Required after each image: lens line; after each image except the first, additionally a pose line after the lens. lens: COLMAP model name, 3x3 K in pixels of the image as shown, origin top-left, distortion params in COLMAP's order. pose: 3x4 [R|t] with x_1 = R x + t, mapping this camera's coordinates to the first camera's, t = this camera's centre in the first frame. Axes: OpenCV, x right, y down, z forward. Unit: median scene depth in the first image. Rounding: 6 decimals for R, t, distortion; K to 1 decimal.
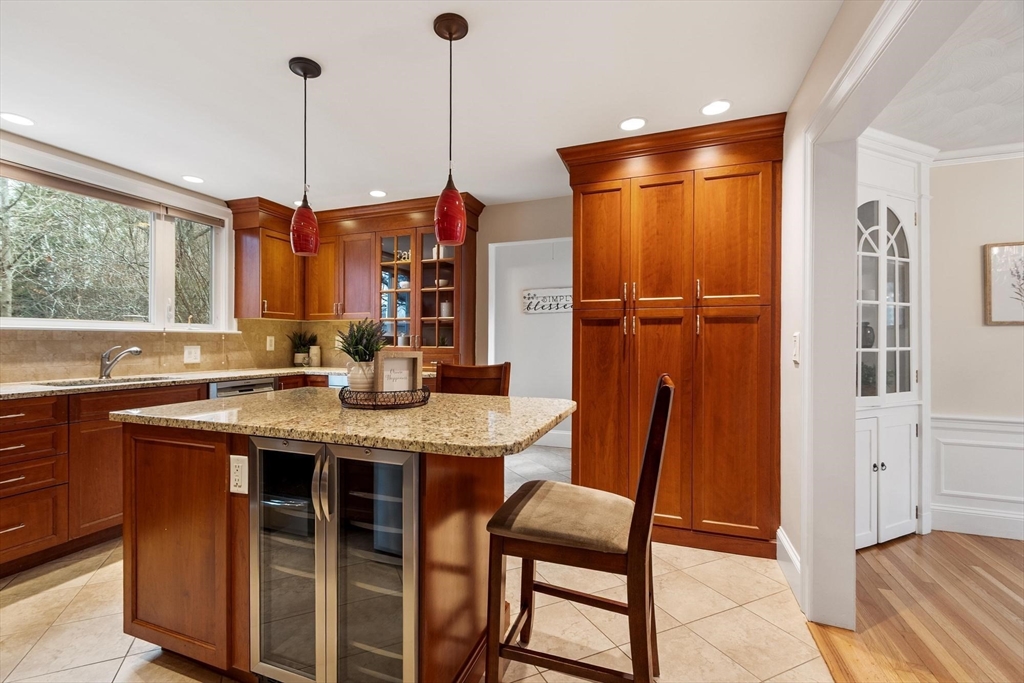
lens RADIAL K [[428.3, 0, 512.0], [0, 428.3, 341.5], [0, 0, 1]] dist [-0.000981, -0.000524]
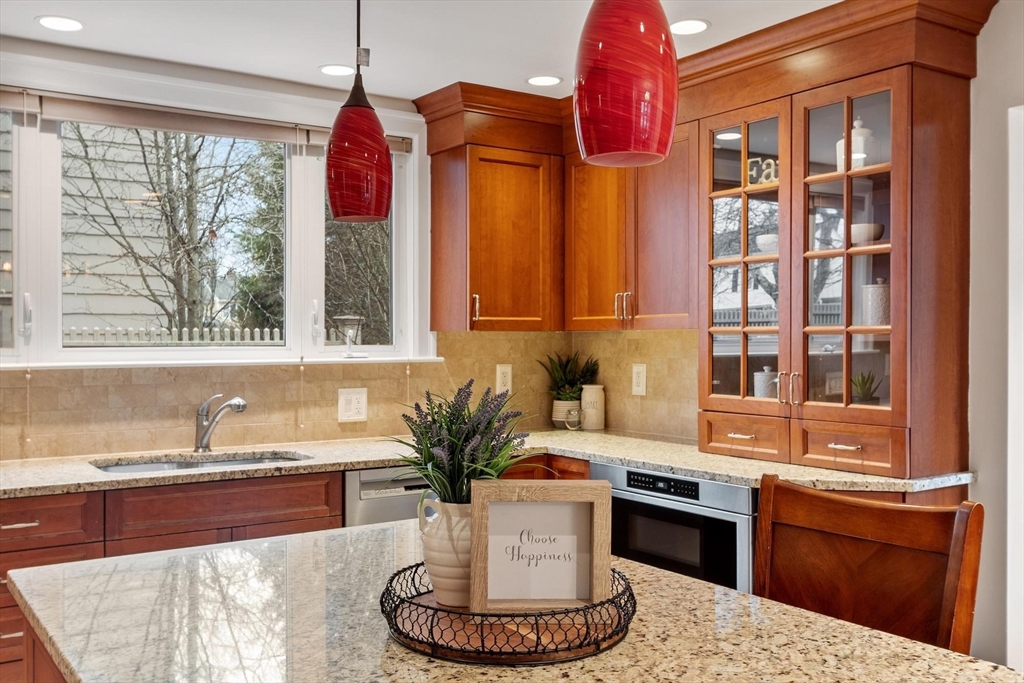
lens RADIAL K [[938.3, 0, 512.0], [0, 938.3, 341.5], [0, 0, 1]] dist [0.006549, 0.007503]
pose [[0.808942, 0.002211, -0.587884, 0.076169], [-0.005304, 0.999980, -0.003539, -0.040938], [0.587864, 0.005981, 0.808937, 0.175556]]
